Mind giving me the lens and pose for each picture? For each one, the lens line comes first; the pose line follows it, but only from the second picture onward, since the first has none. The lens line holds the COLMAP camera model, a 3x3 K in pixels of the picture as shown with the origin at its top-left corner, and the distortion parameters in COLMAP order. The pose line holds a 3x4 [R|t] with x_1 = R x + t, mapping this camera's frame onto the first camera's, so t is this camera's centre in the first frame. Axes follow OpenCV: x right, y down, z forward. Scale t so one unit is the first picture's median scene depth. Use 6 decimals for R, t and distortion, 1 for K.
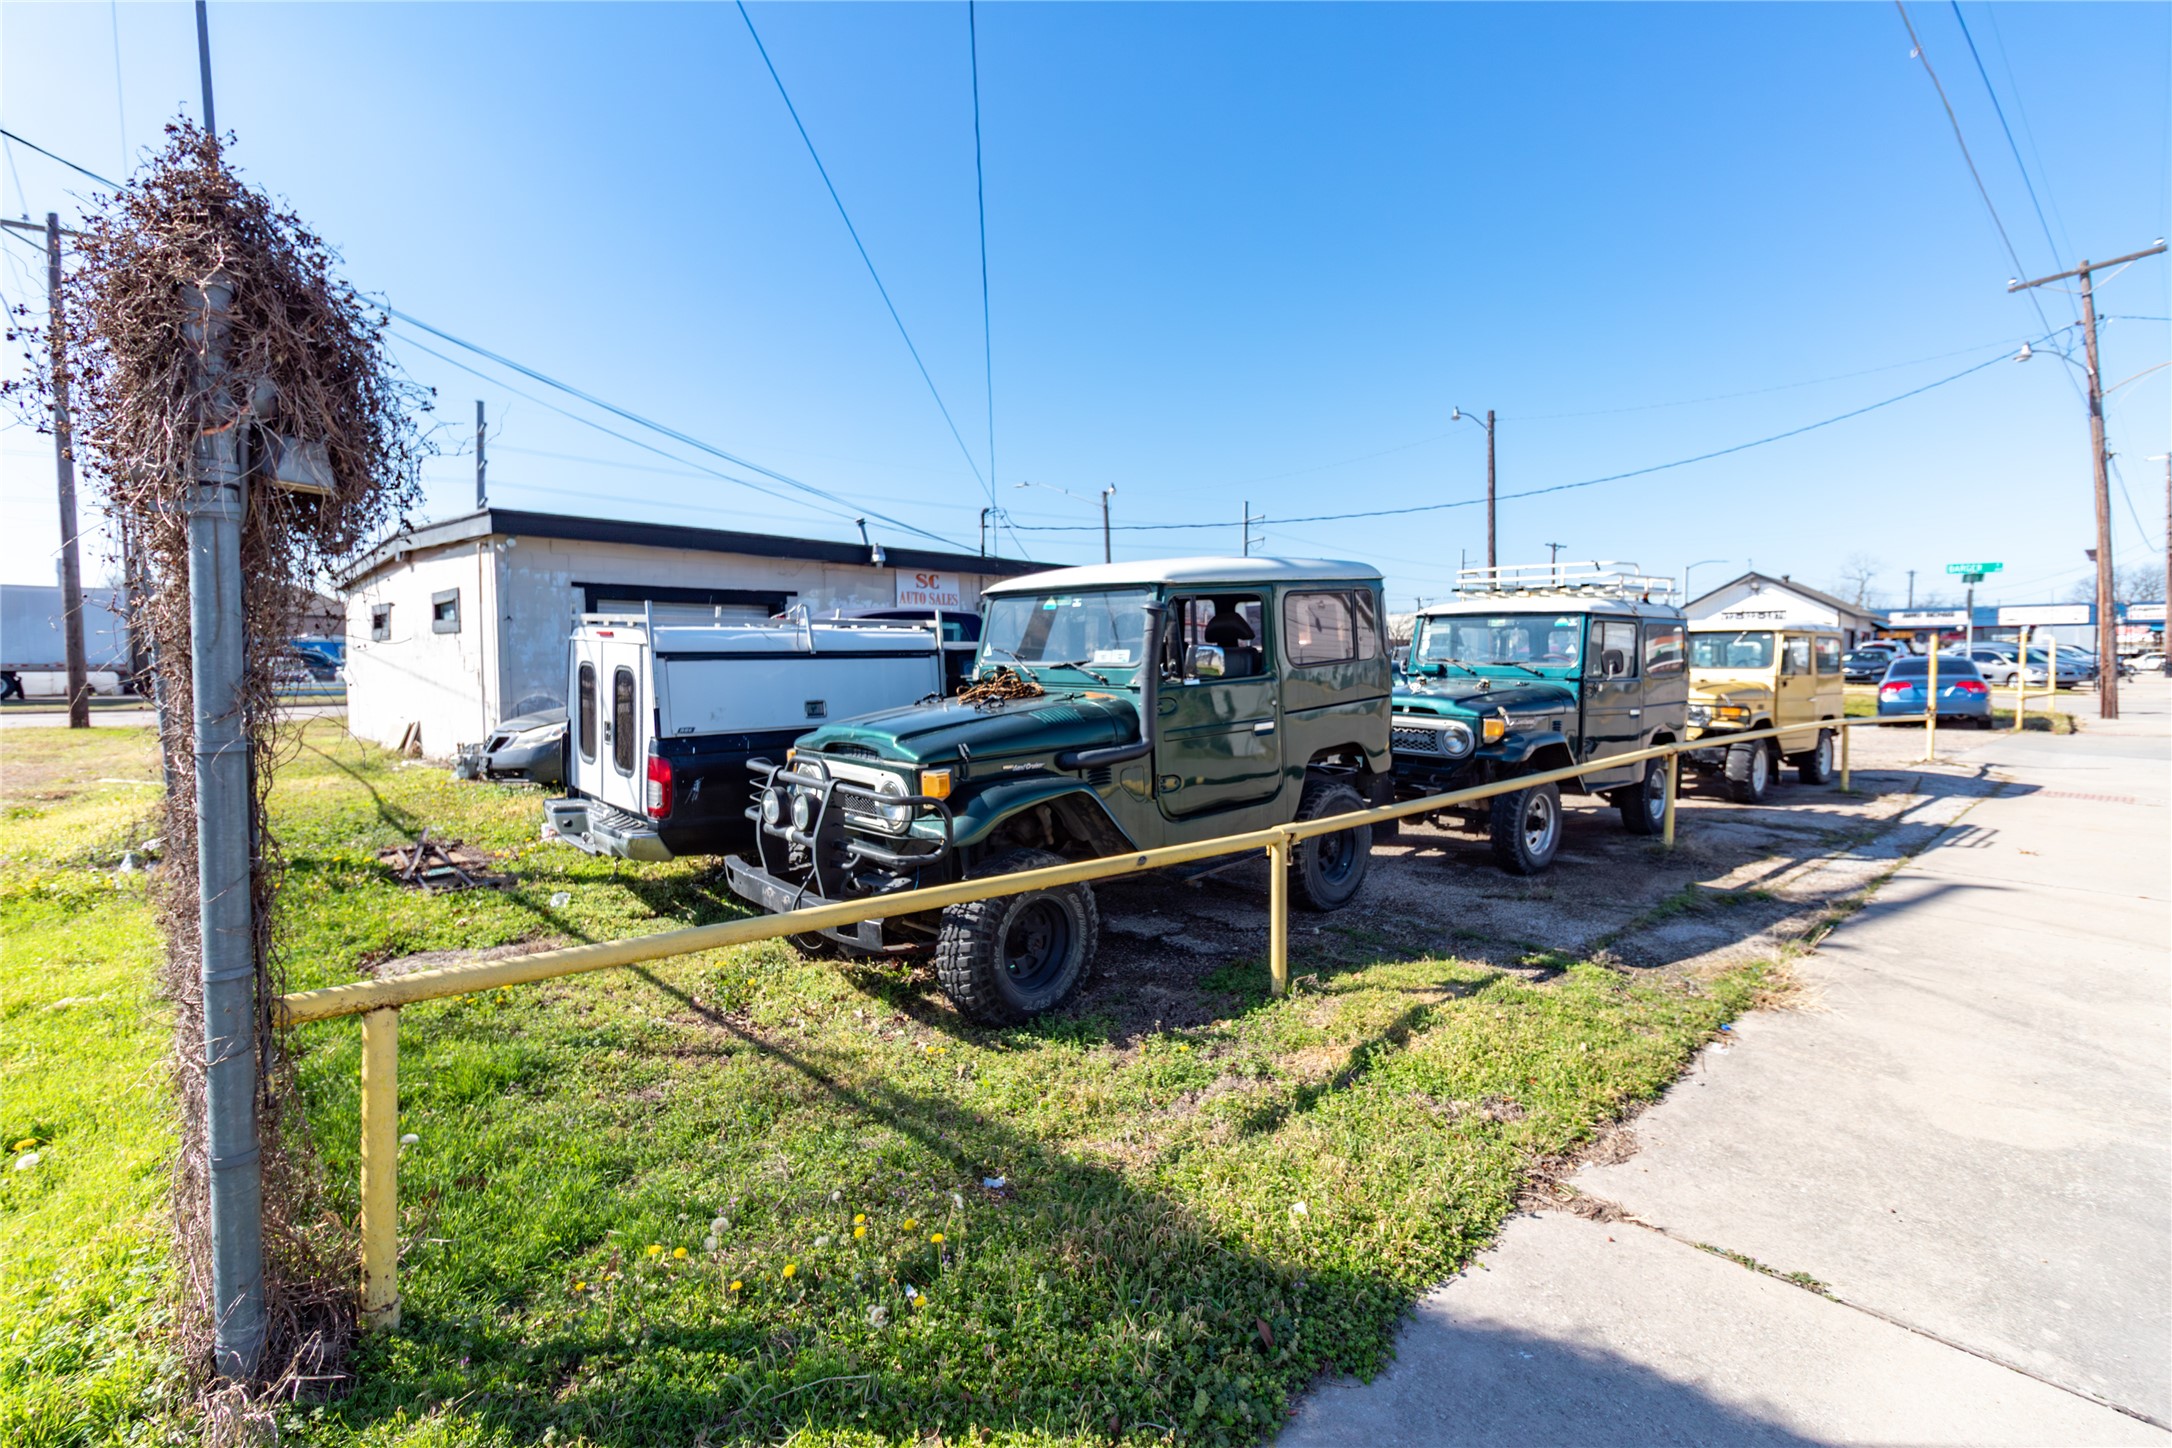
lens RADIAL K [[1084.3, 0, 1081.6], [0, 1084.3, 711.8], [0, 0, 1]] dist [0.027207, -0.001136]
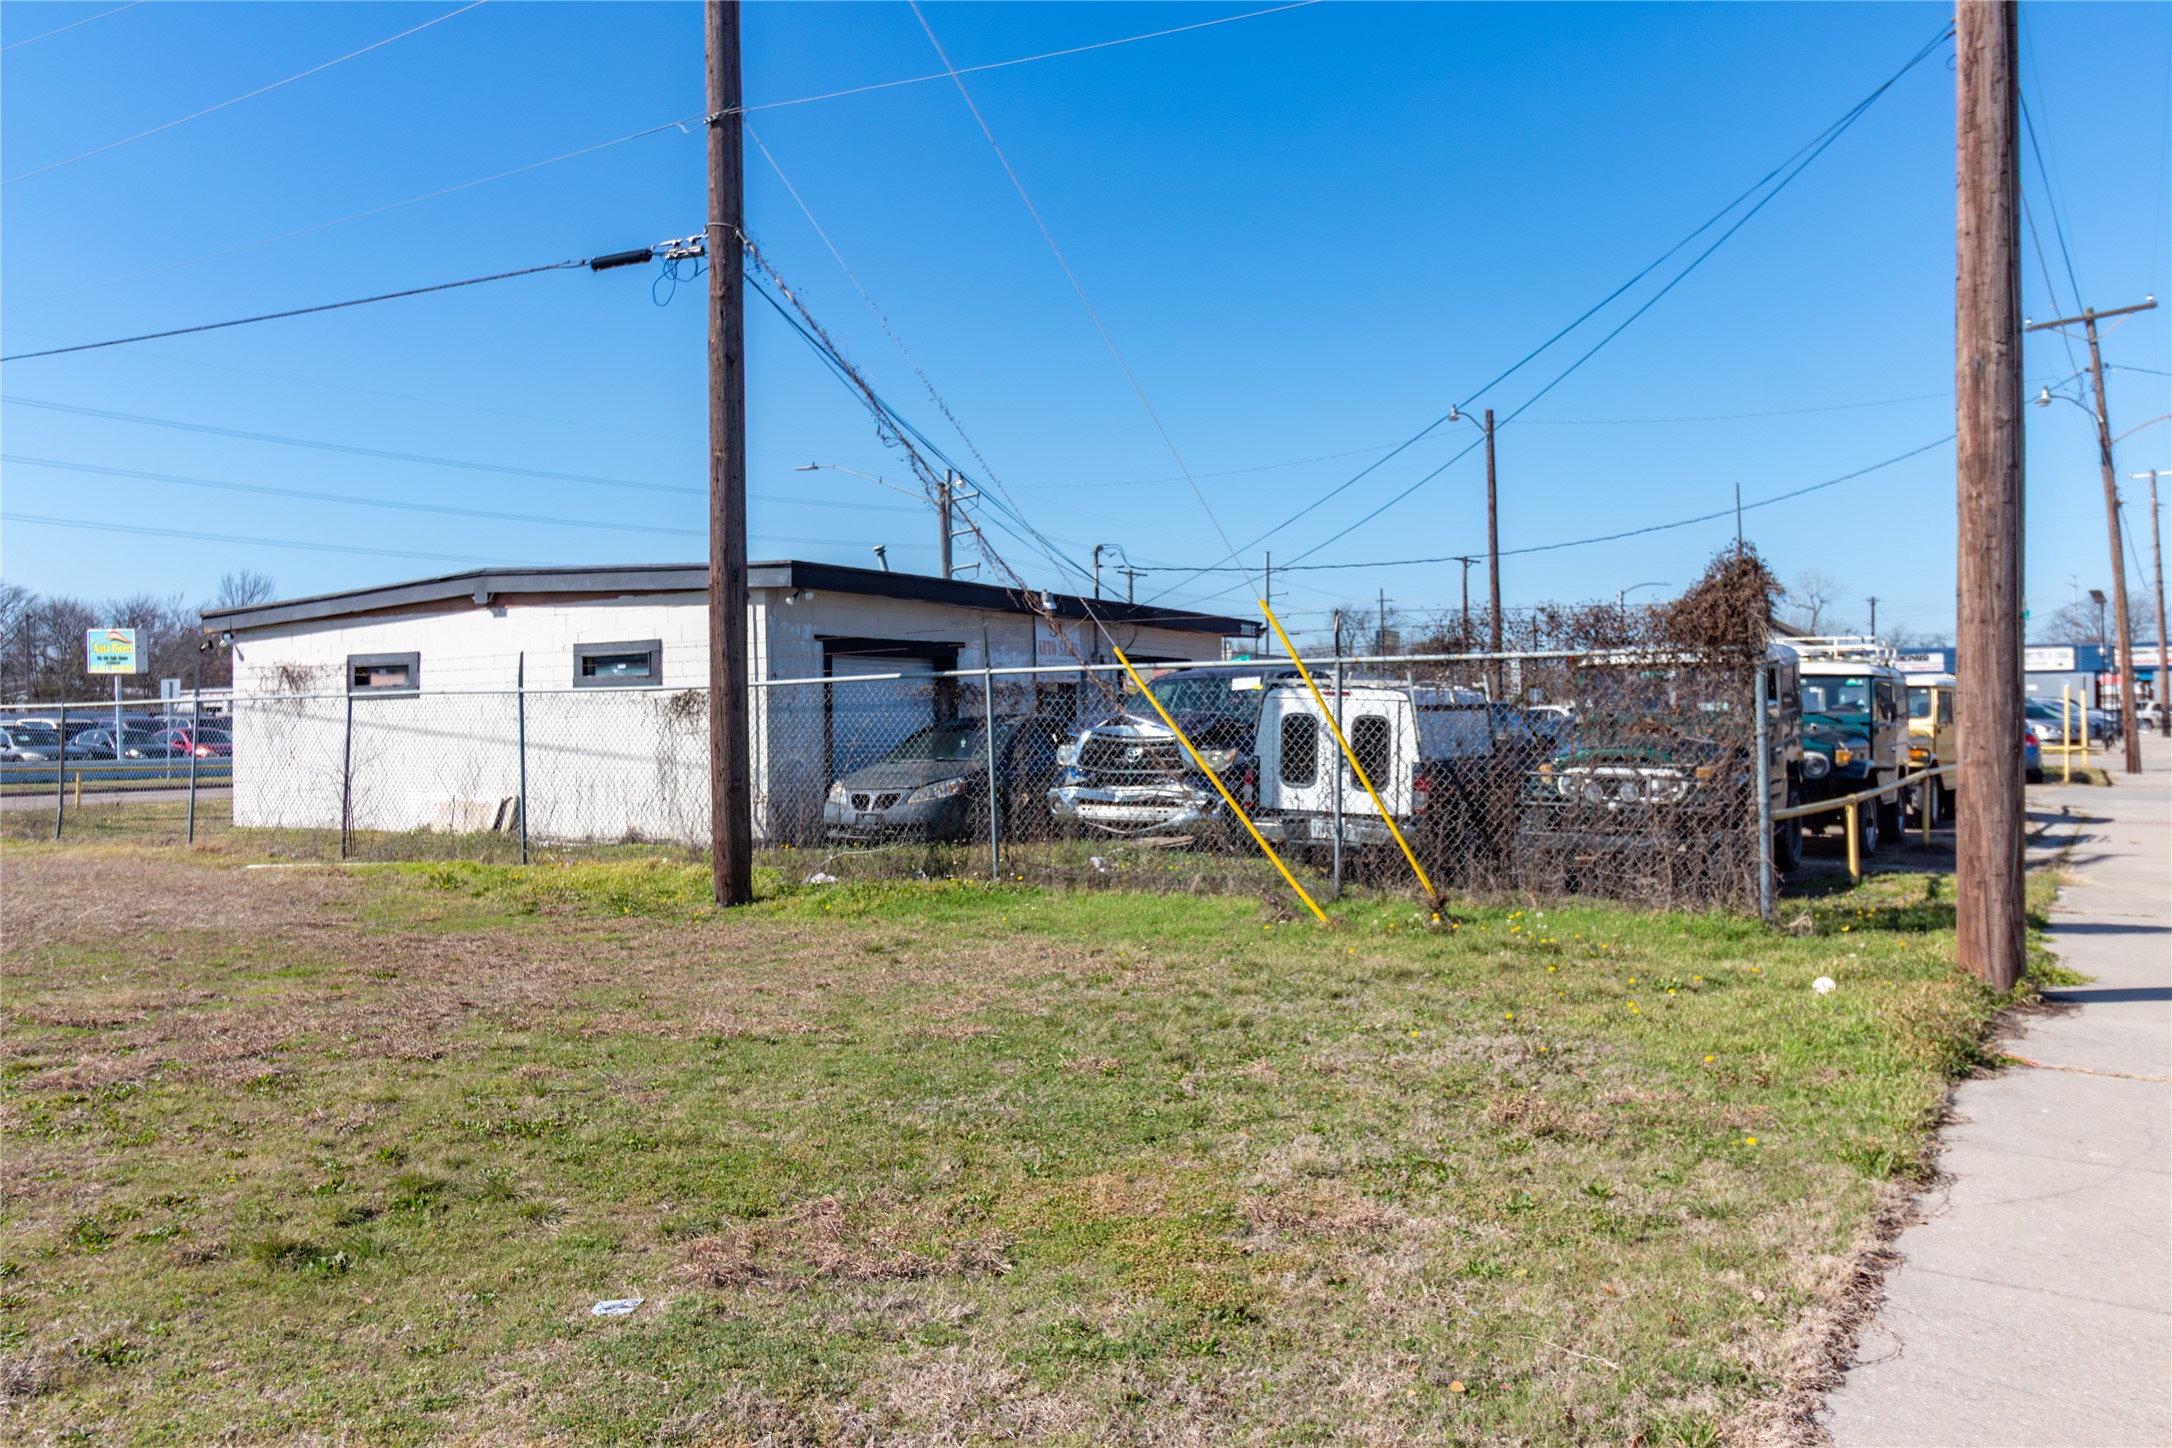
lens RADIAL K [[1831.8, 0, 1086.0], [0, 1831.8, 724.0], [0, 0, 1]] dist [-0.005117, 0.015626]
pose [[0.969402, -0.006238, 0.245397, -0.406664], [0.018051, 0.998782, -0.045918, 0.022461], [-0.244812, 0.048943, 0.968334, -0.378976]]
